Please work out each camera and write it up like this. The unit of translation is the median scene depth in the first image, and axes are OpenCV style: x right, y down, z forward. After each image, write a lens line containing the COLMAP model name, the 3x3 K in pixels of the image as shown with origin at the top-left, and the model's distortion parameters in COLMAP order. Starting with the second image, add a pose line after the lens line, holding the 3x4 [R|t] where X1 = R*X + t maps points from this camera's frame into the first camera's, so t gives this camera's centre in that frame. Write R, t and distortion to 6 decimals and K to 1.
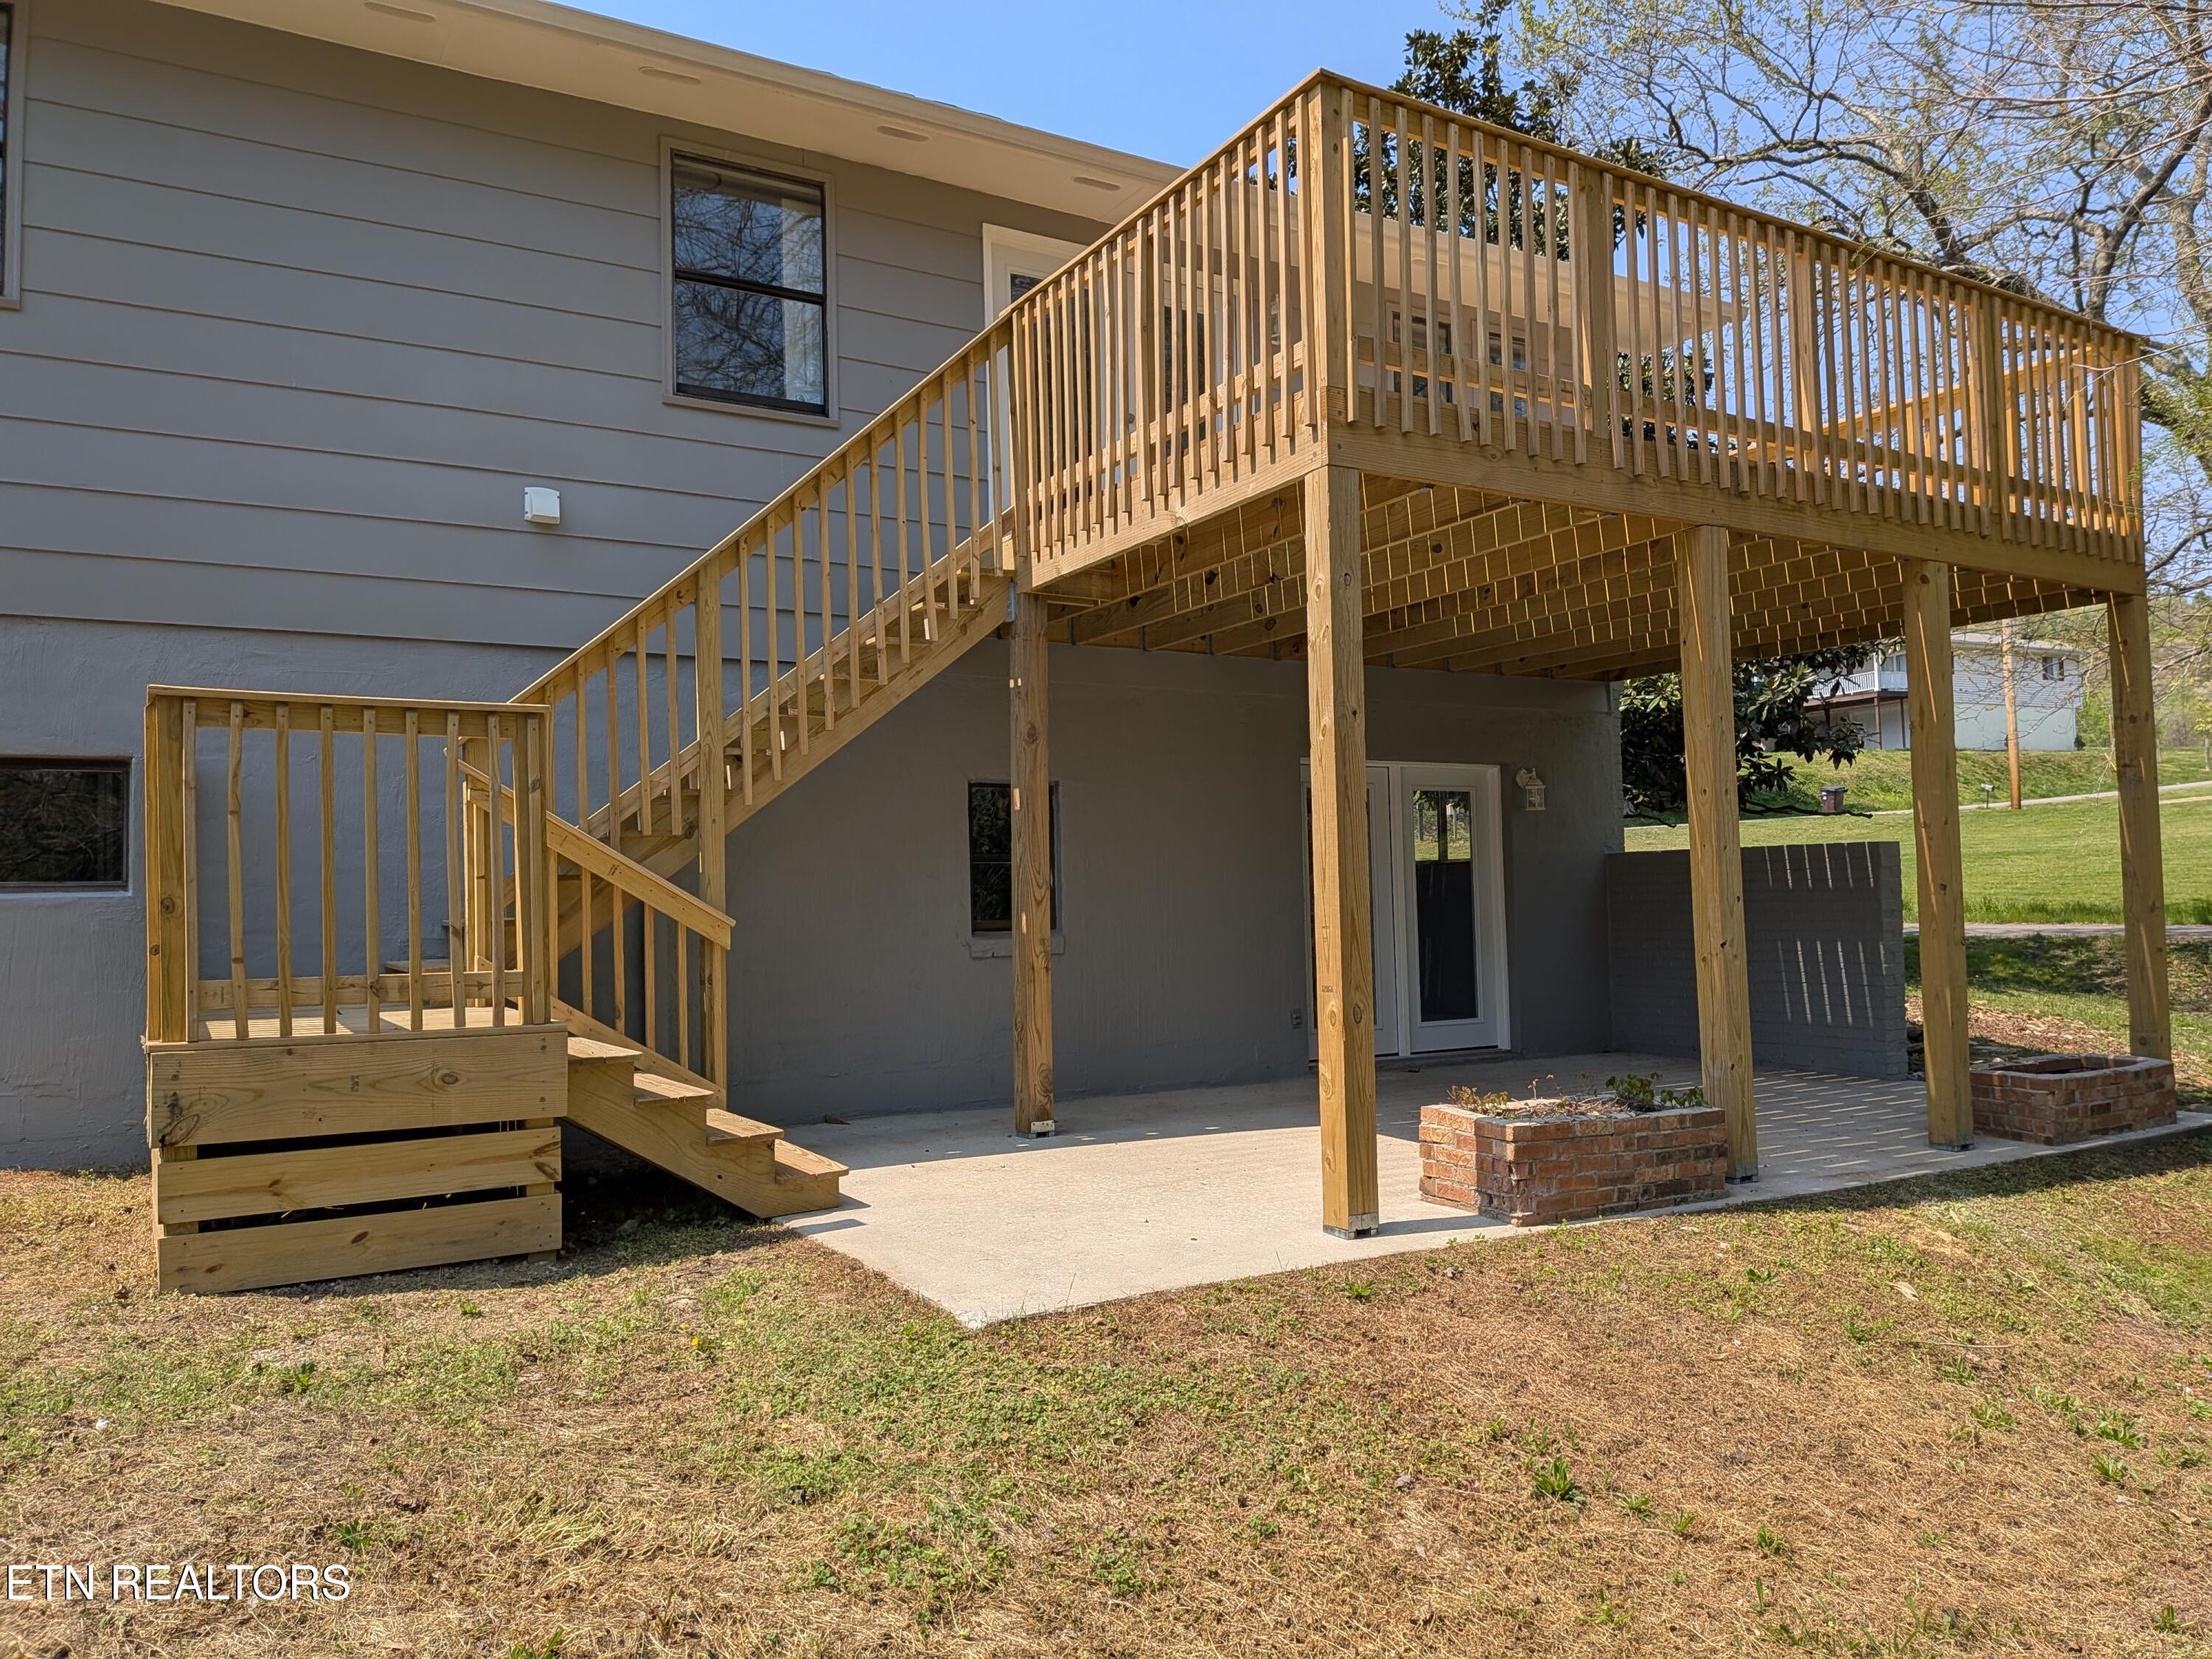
lens RADIAL K [[1584.1, 0, 1110.1], [0, 1584.1, 837.6], [0, 0, 1]] dist [0.049361, -0.051264]
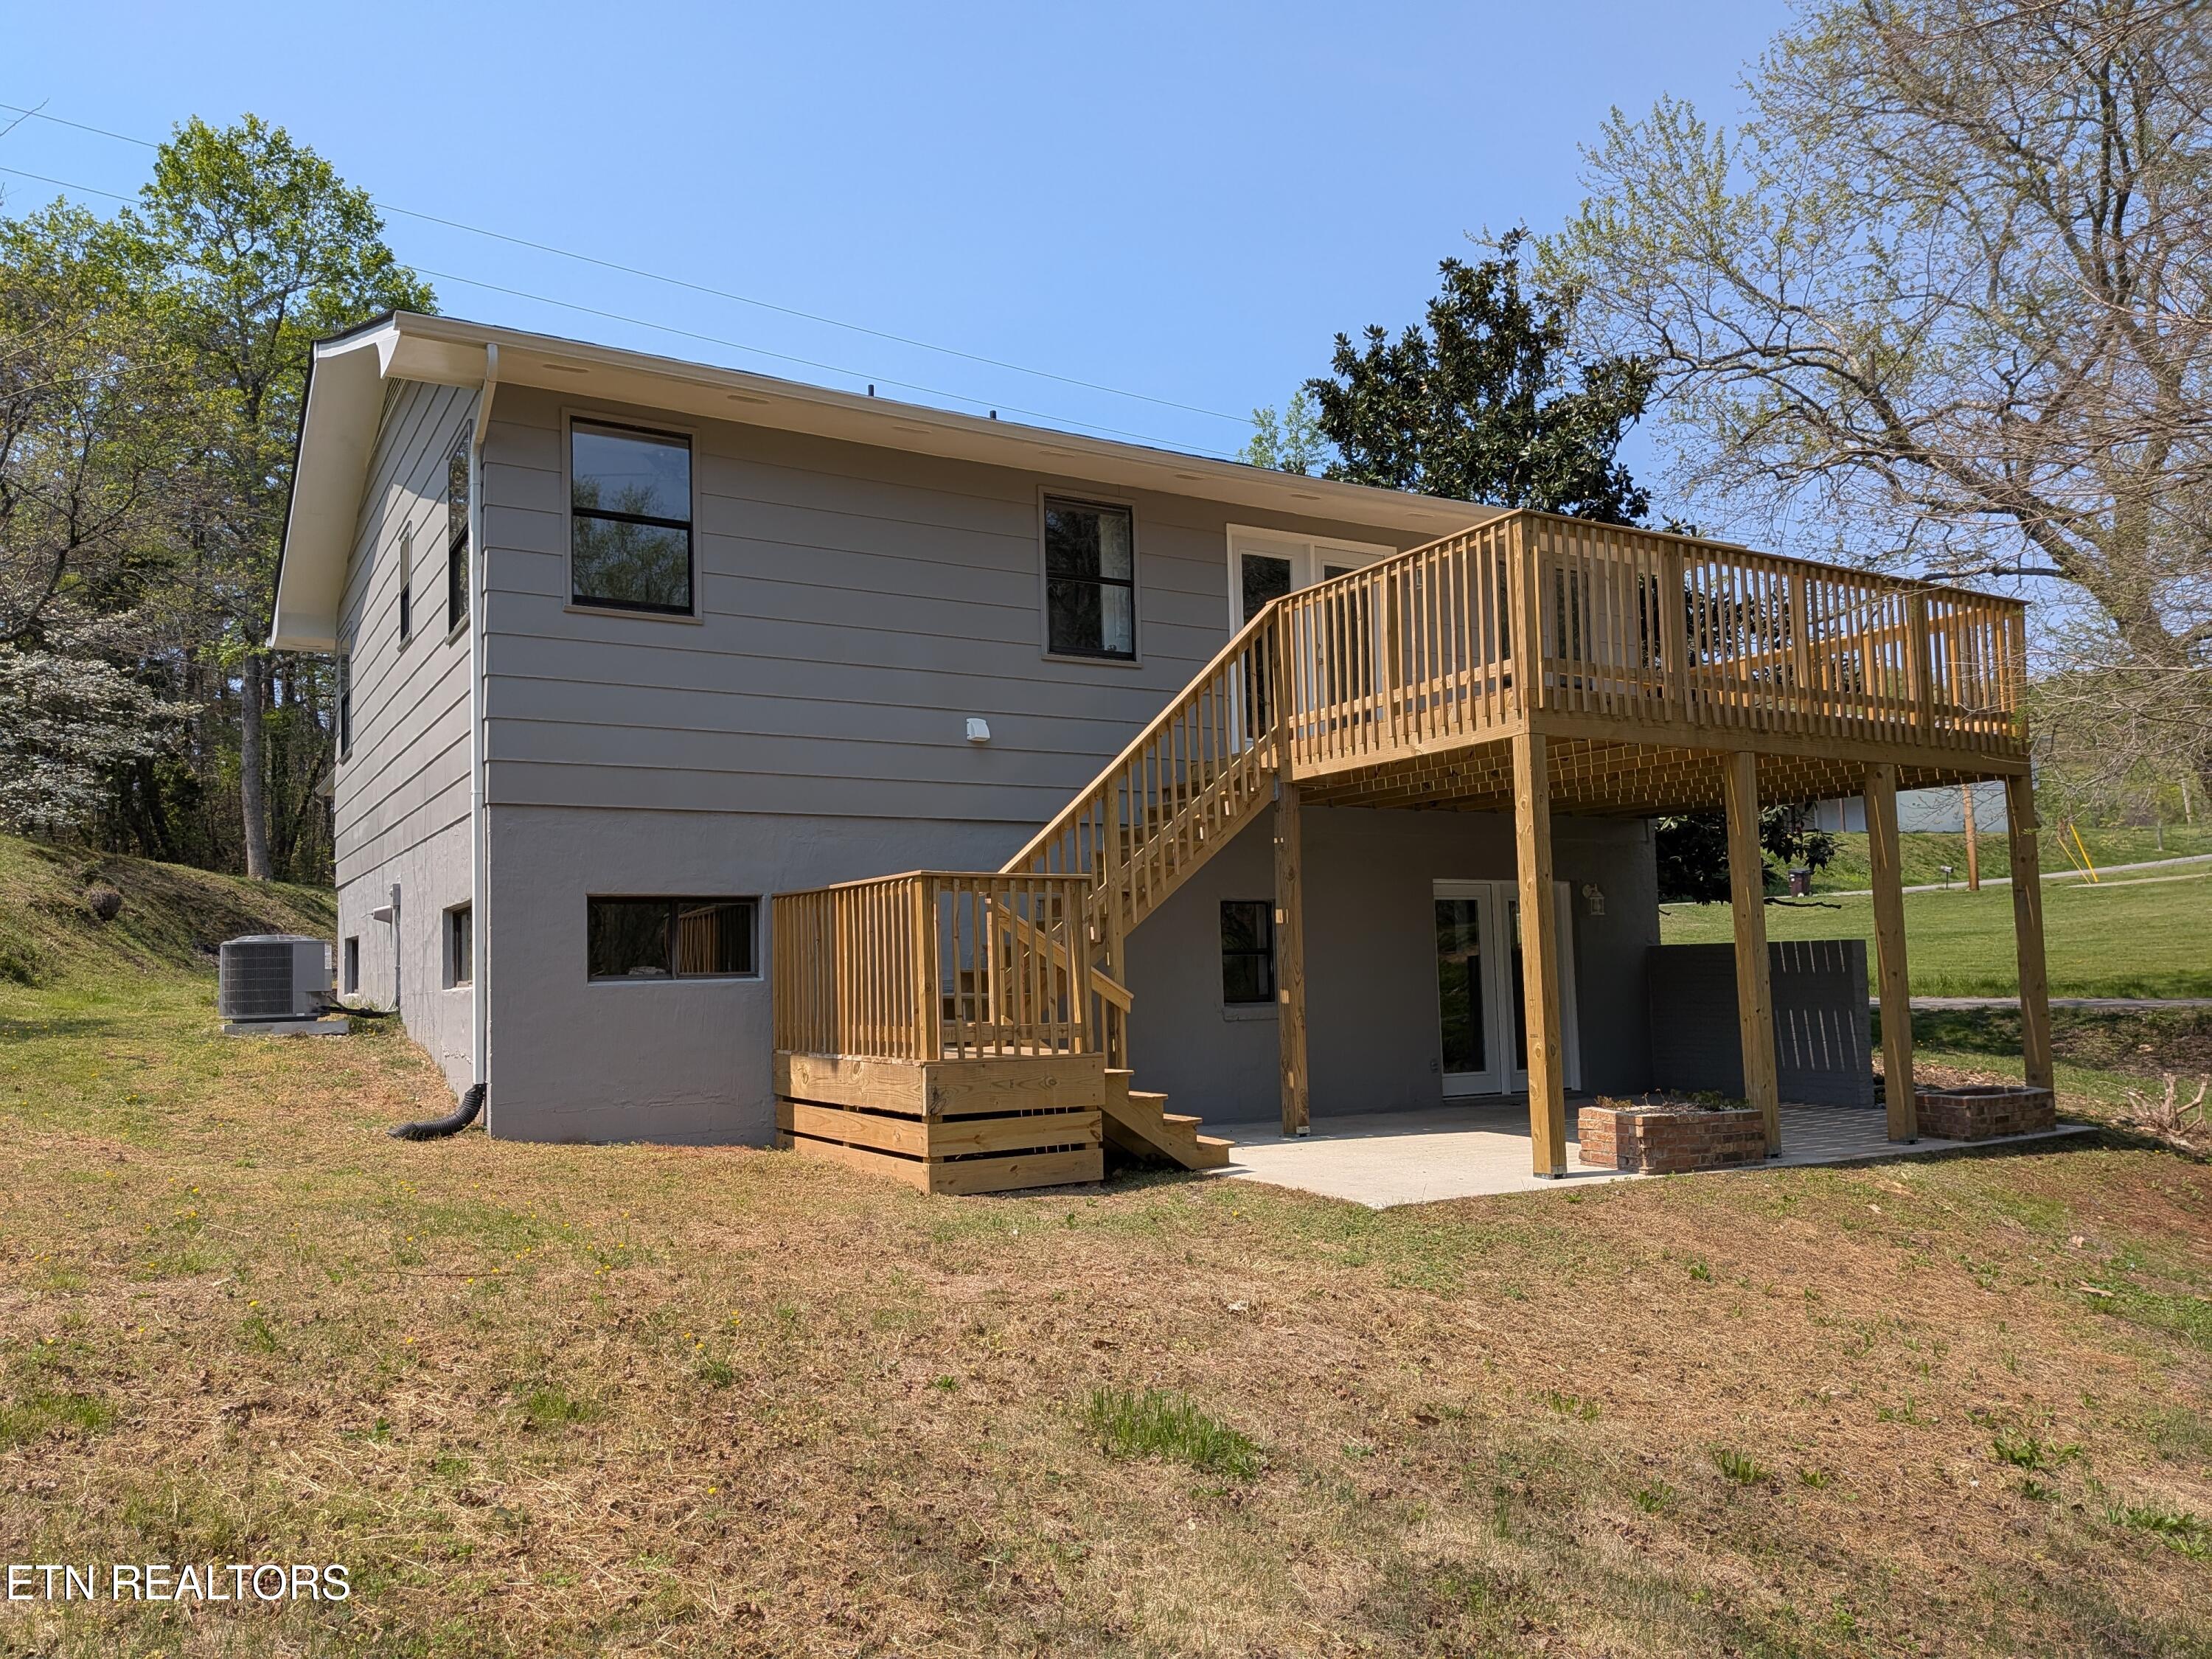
lens RADIAL K [[1584.1, 0, 1024.4], [0, 1584.1, 868.0], [0, 0, 1]] dist [0.049361, -0.051264]
pose [[0.999721, -0.001674, -0.023550, -0.284209], [0.001035, 0.999631, -0.027151, -0.031000], [0.023587, 0.027119, 0.999354, -0.568745]]
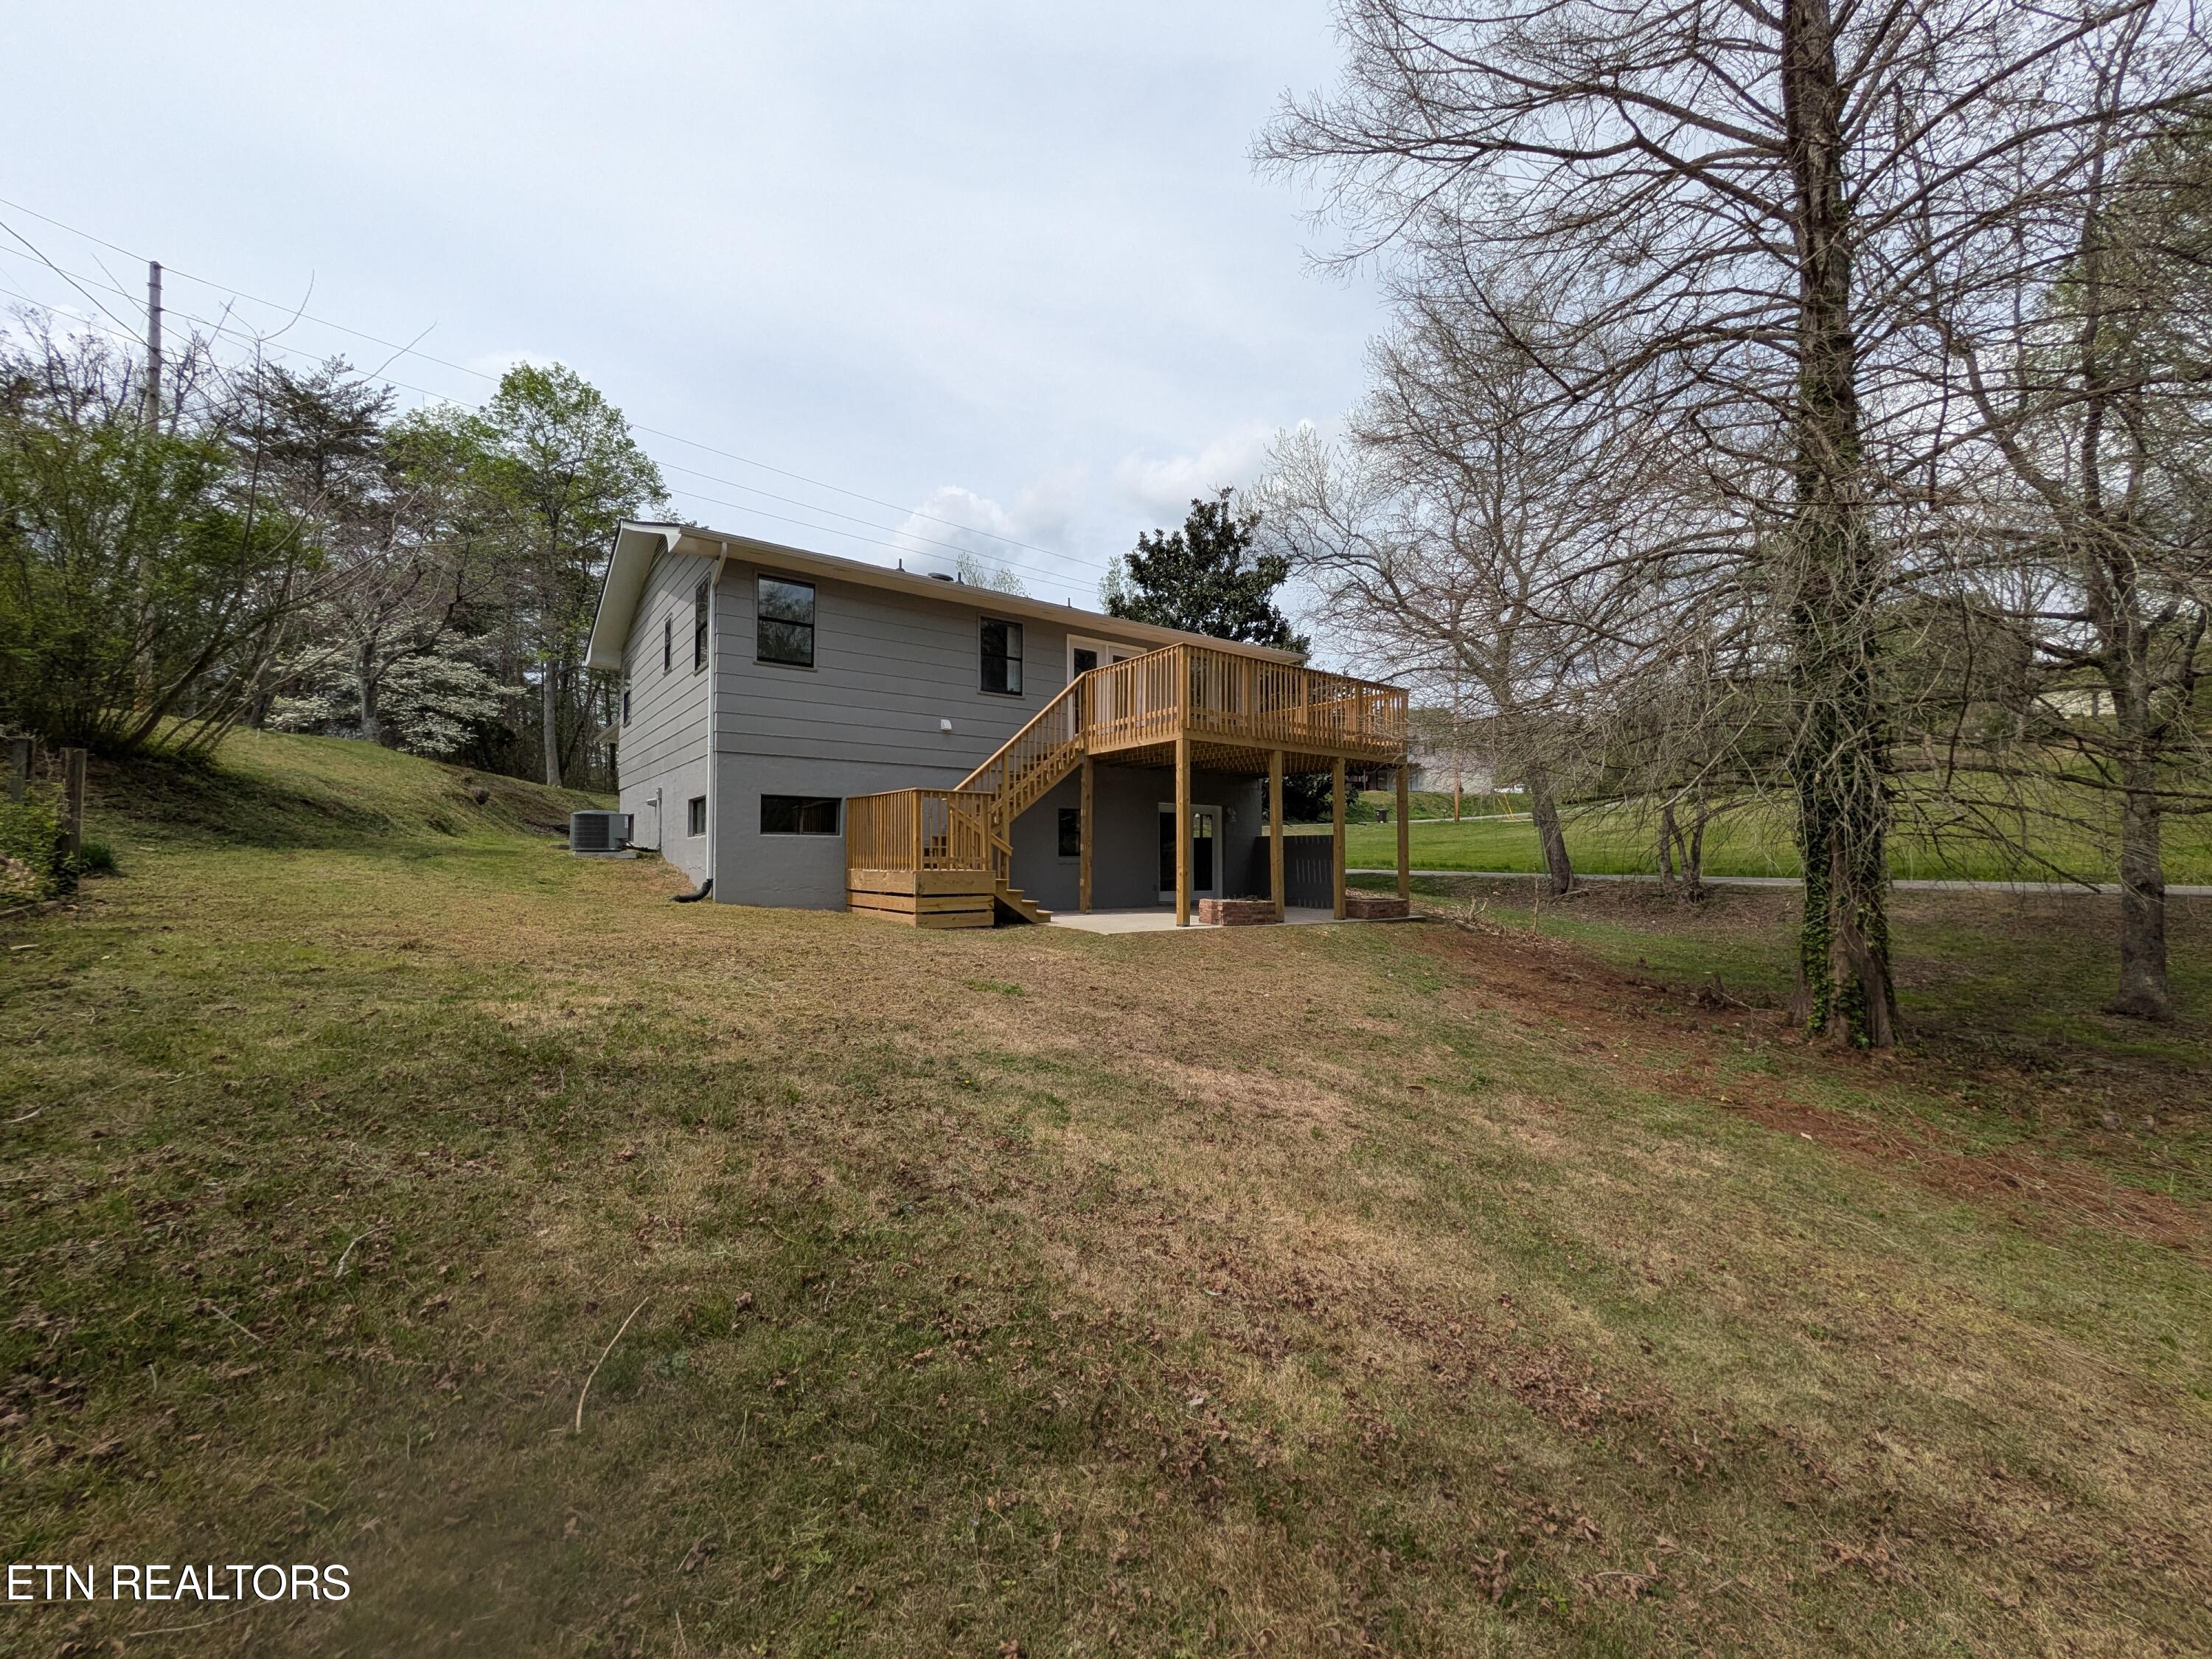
lens RADIAL K [[892.4, 0, 1094.3], [0, 892.4, 815.9], [0, 0, 1]] dist [0.002058, 0.000521]
pose [[0.994616, 0.029069, 0.099472, -0.234559], [-0.028275, 0.999556, -0.009374, -0.007143], [-0.099701, 0.006511, 0.994996, -0.948994]]
